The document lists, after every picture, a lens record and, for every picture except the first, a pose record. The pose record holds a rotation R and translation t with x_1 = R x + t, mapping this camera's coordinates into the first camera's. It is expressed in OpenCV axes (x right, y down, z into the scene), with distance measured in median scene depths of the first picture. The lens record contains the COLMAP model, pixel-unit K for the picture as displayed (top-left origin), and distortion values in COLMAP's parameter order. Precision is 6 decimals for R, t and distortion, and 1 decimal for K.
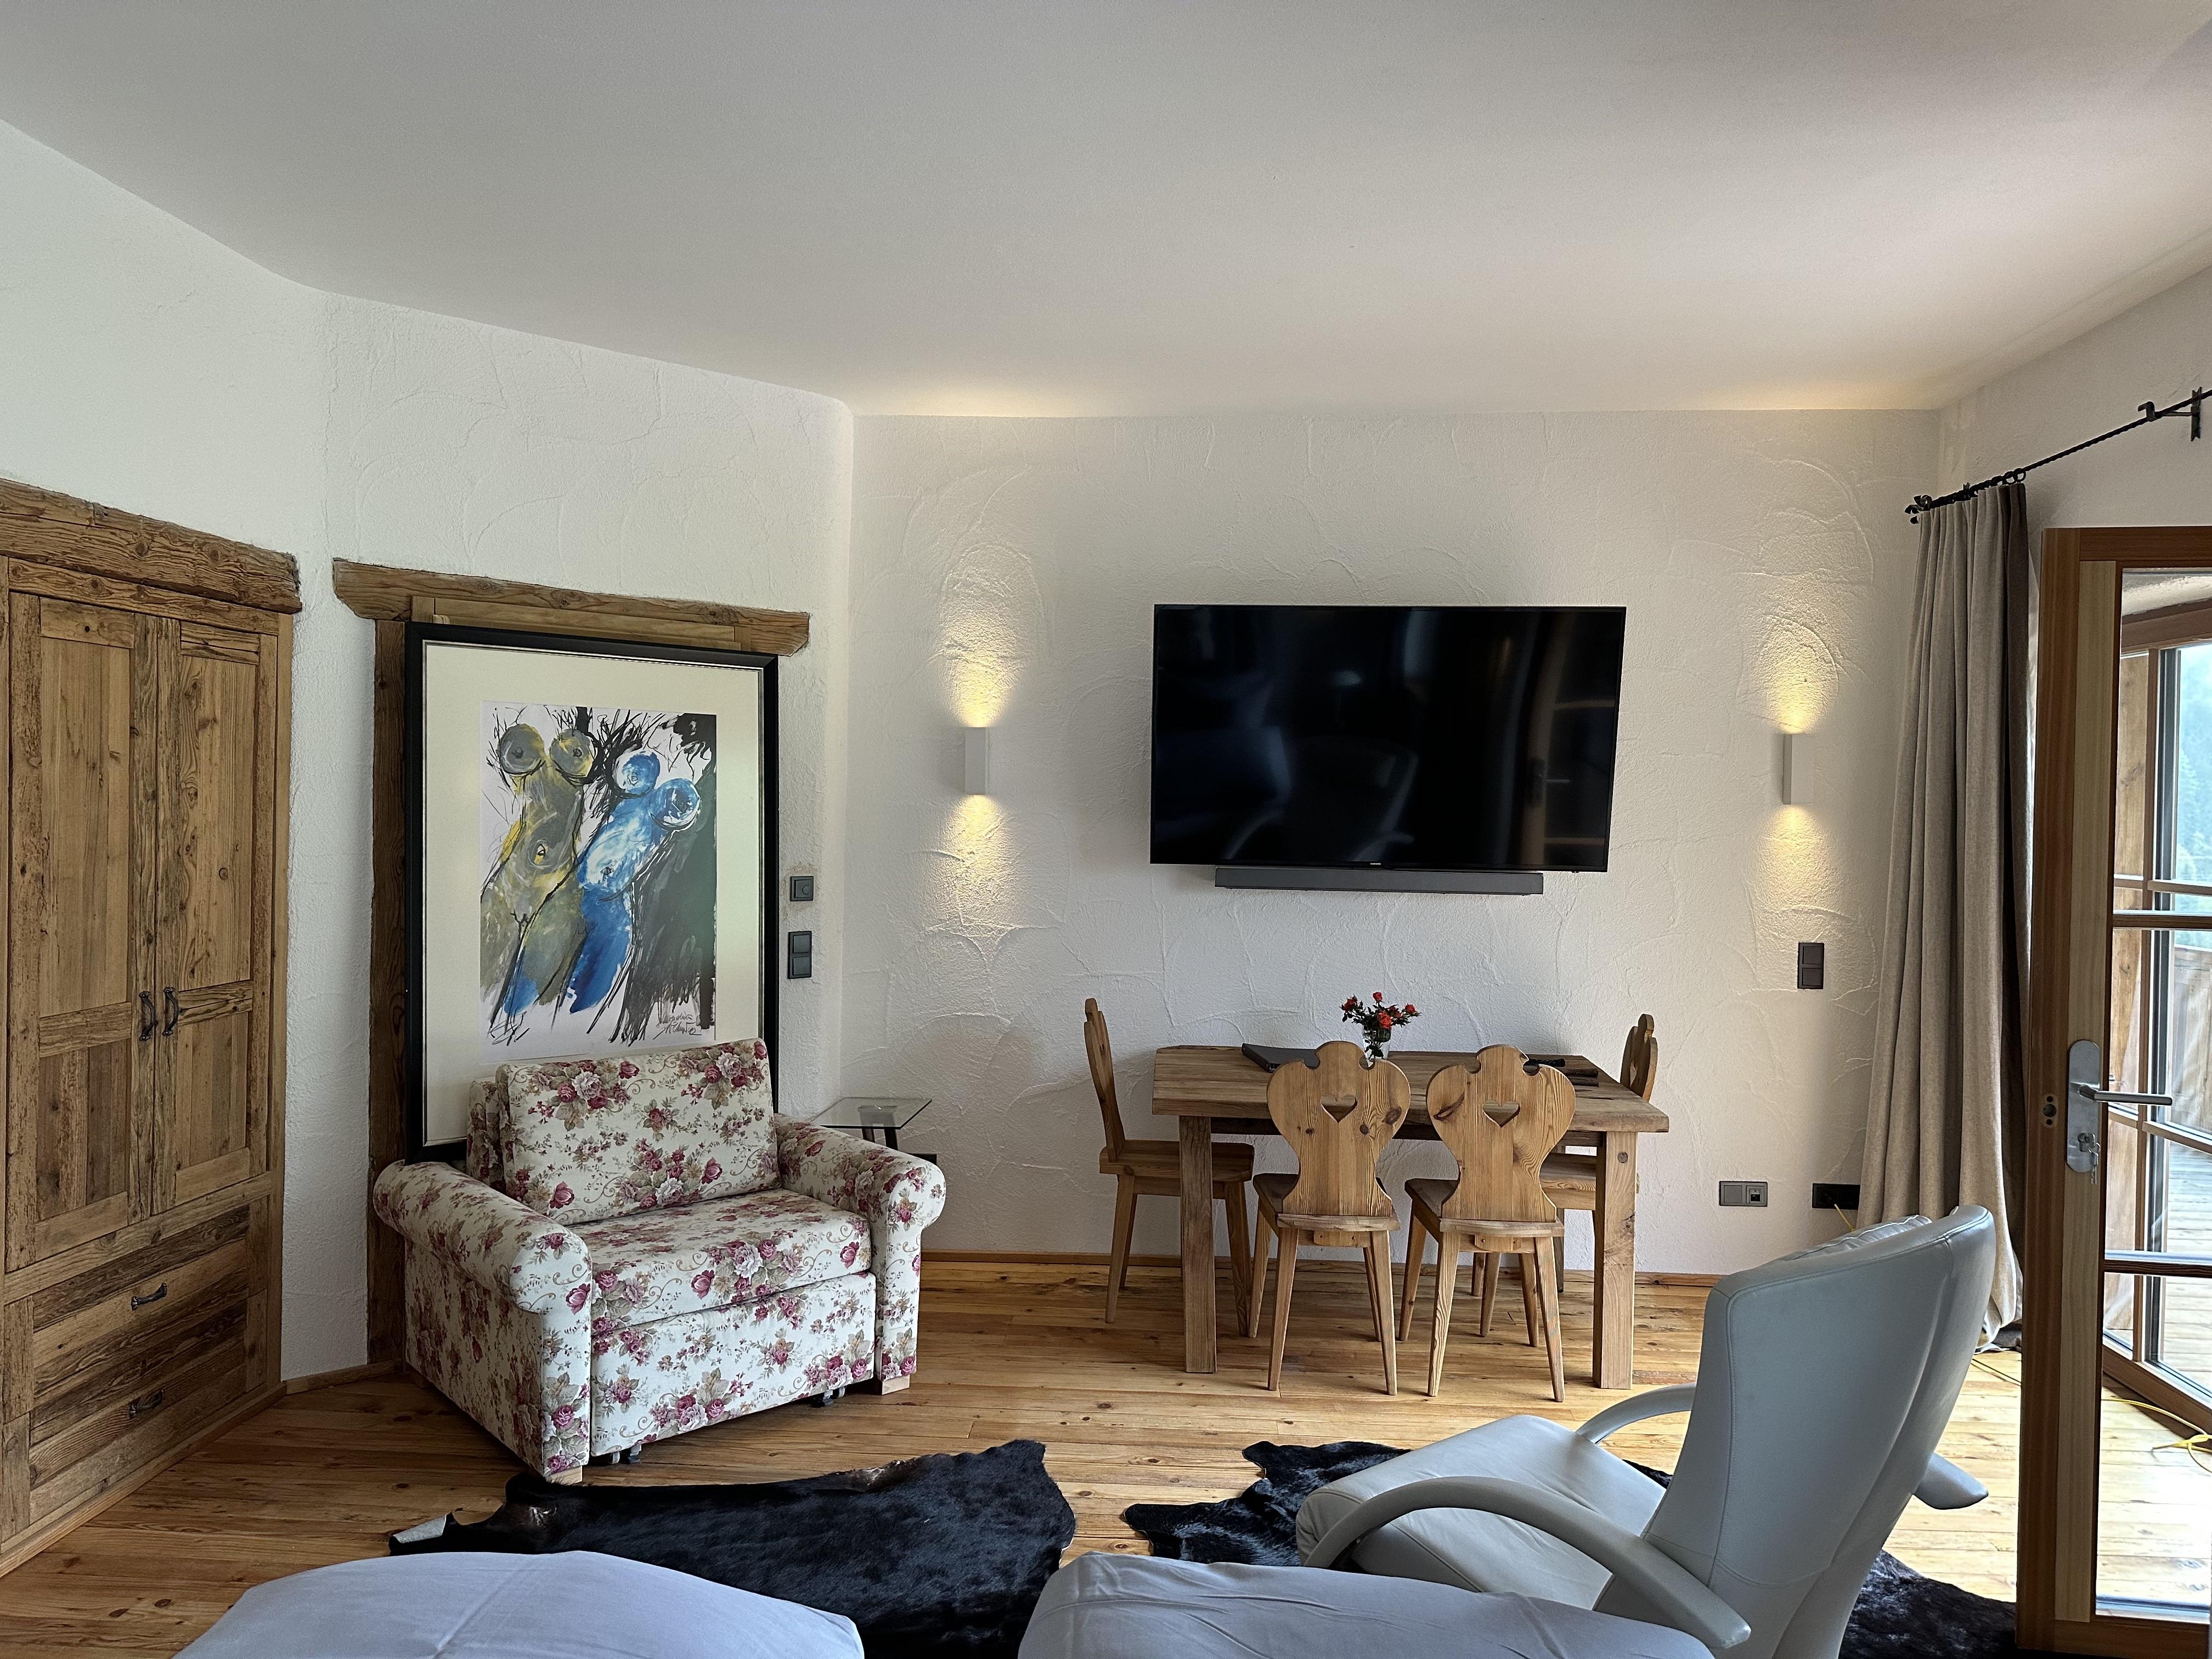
lens RADIAL K [[1549.5, 0, 1105.6], [0, 1549.5, 813.9], [0, 0, 1]] dist [0.056884, -0.070180]
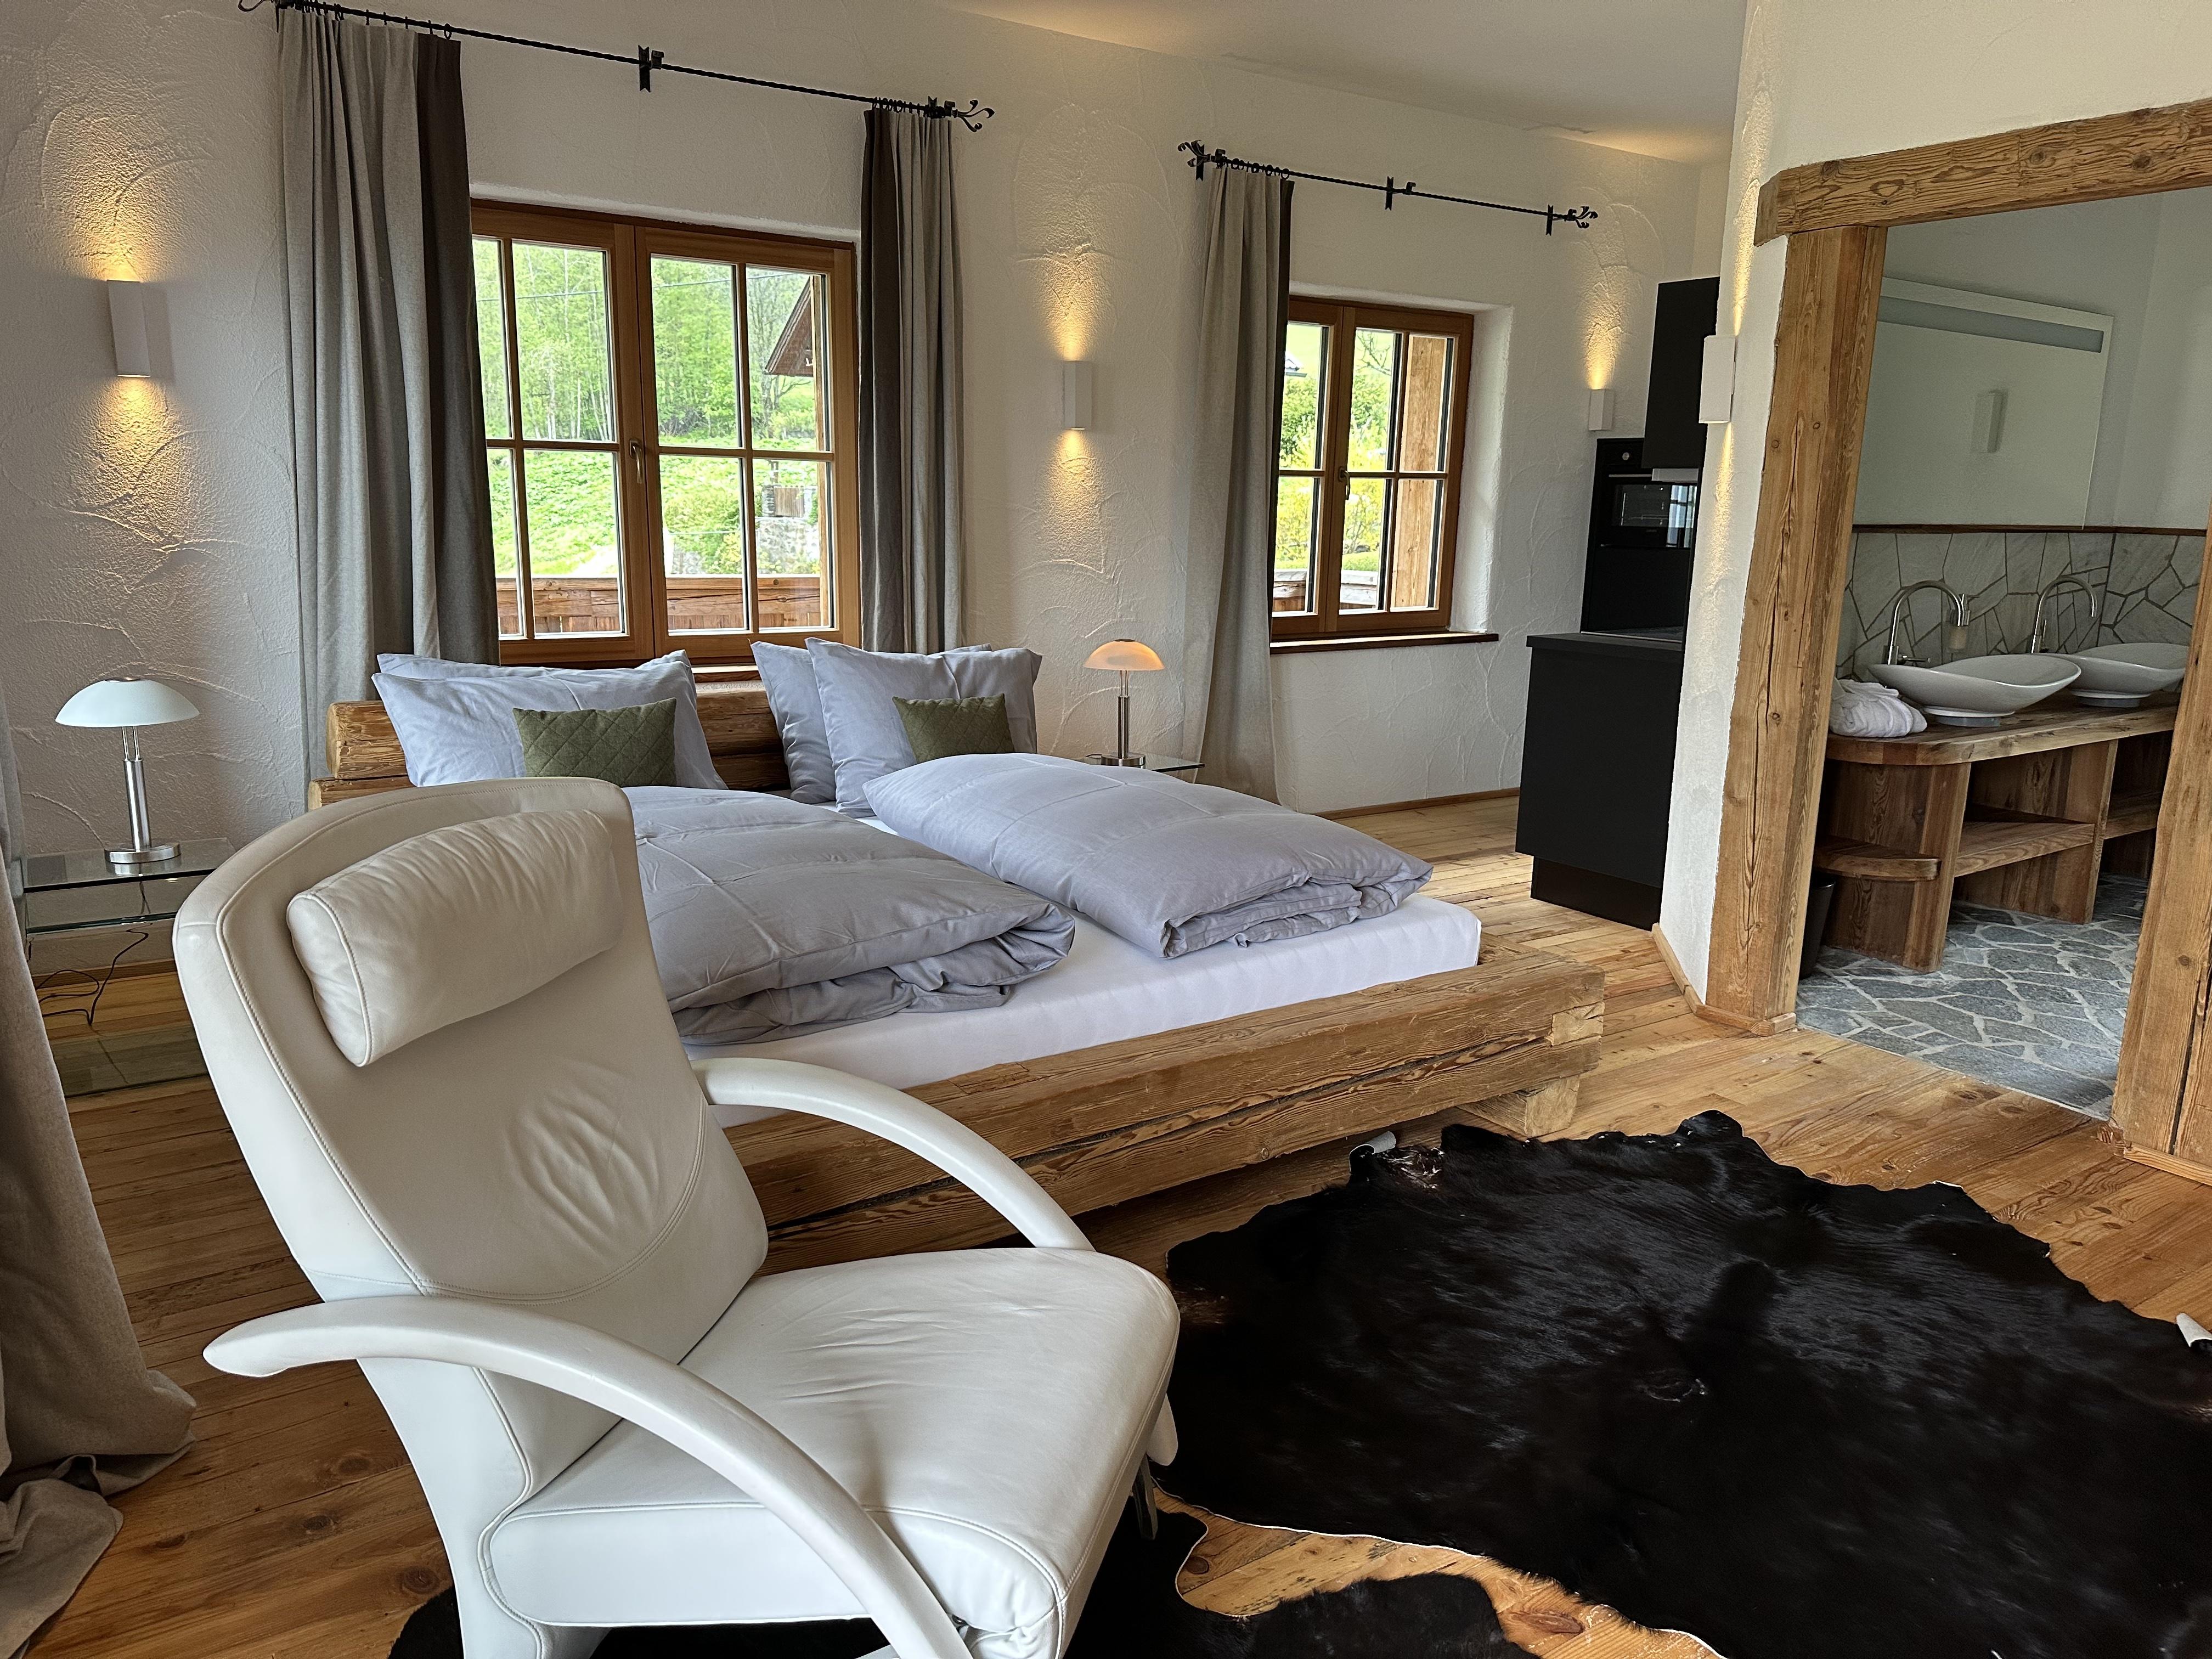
lens RADIAL K [[1544.6, 0, 1098.5], [0, 1544.6, 830.9], [0, 0, 1]] dist [0.052314, -0.055981]
pose [[-0.792442, 0.098840, -0.601886, 0.405381], [-0.037352, 0.977067, 0.209628, 0.051642], [0.608803, 0.188600, -0.770577, 1.063811]]
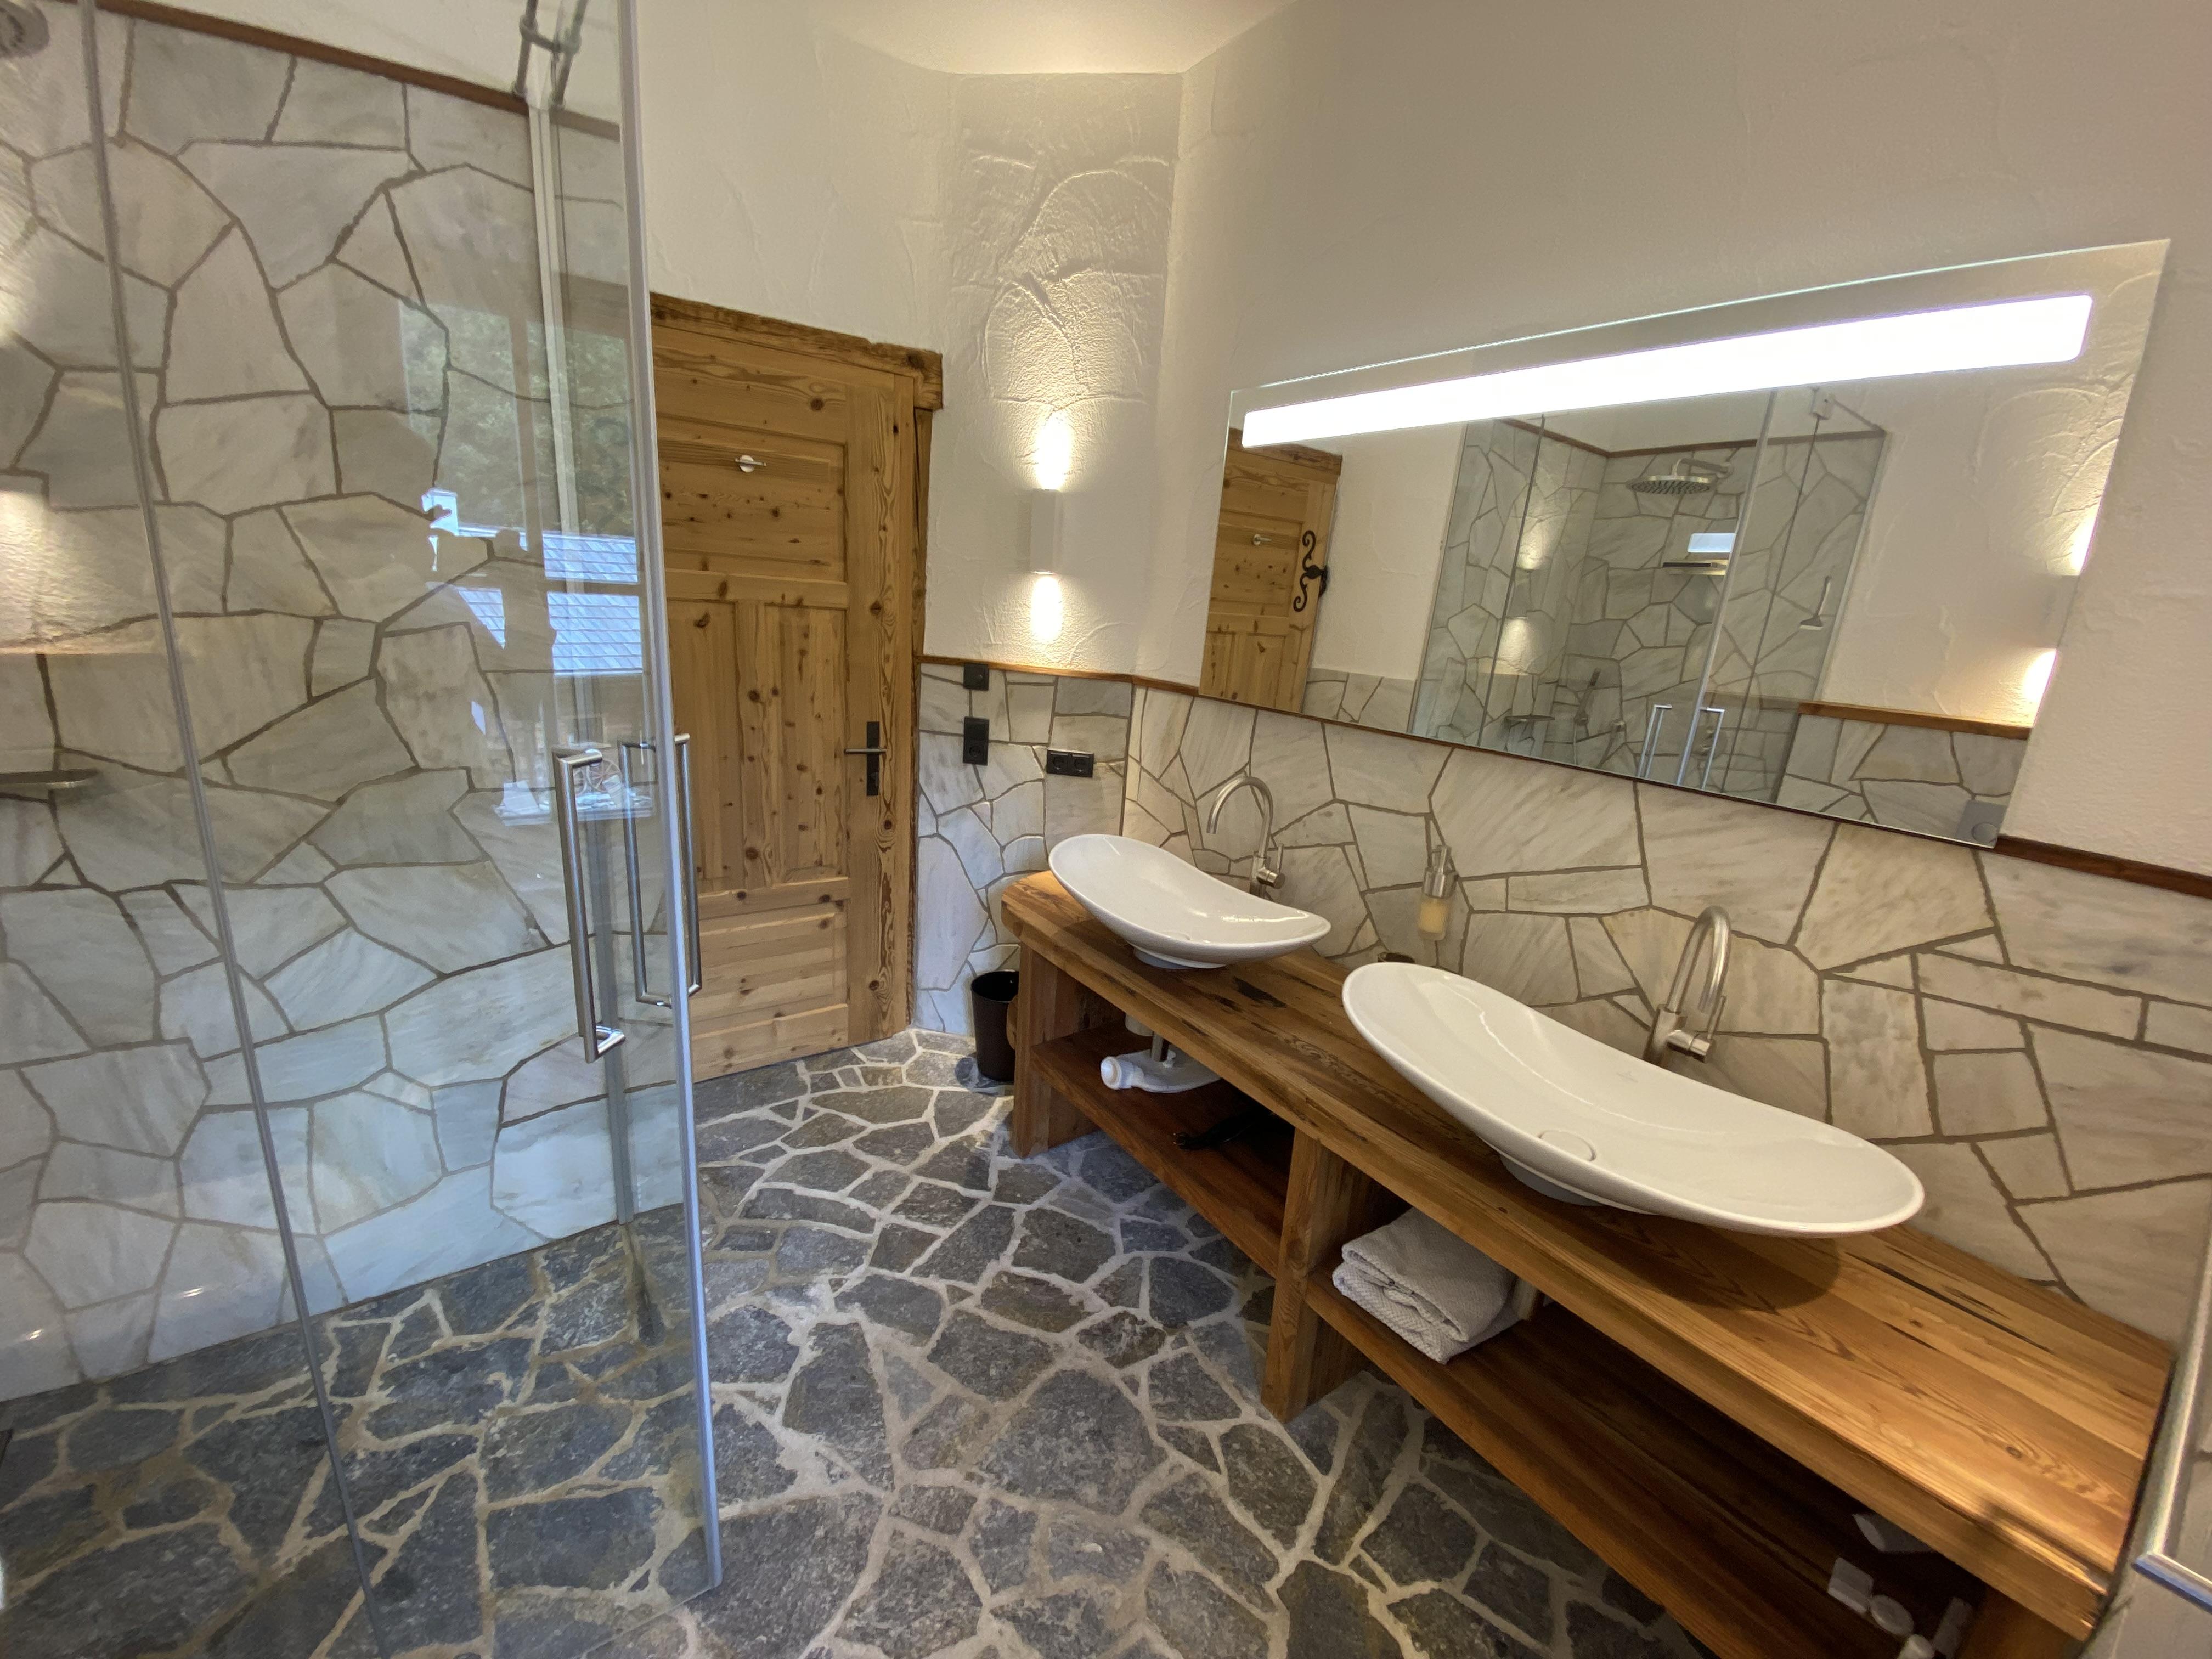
lens RADIAL K [[905.6, 0, 1121.0], [0, 905.6, 836.3], [0, 0, 1]] dist [0.029119, -0.021831]
pose [[-0.631903, -0.270822, 0.726191, -1.328170], [-0.081710, 0.955021, 0.285059, -0.022512], [-0.770728, 0.120793, -0.625610, 0.861903]]
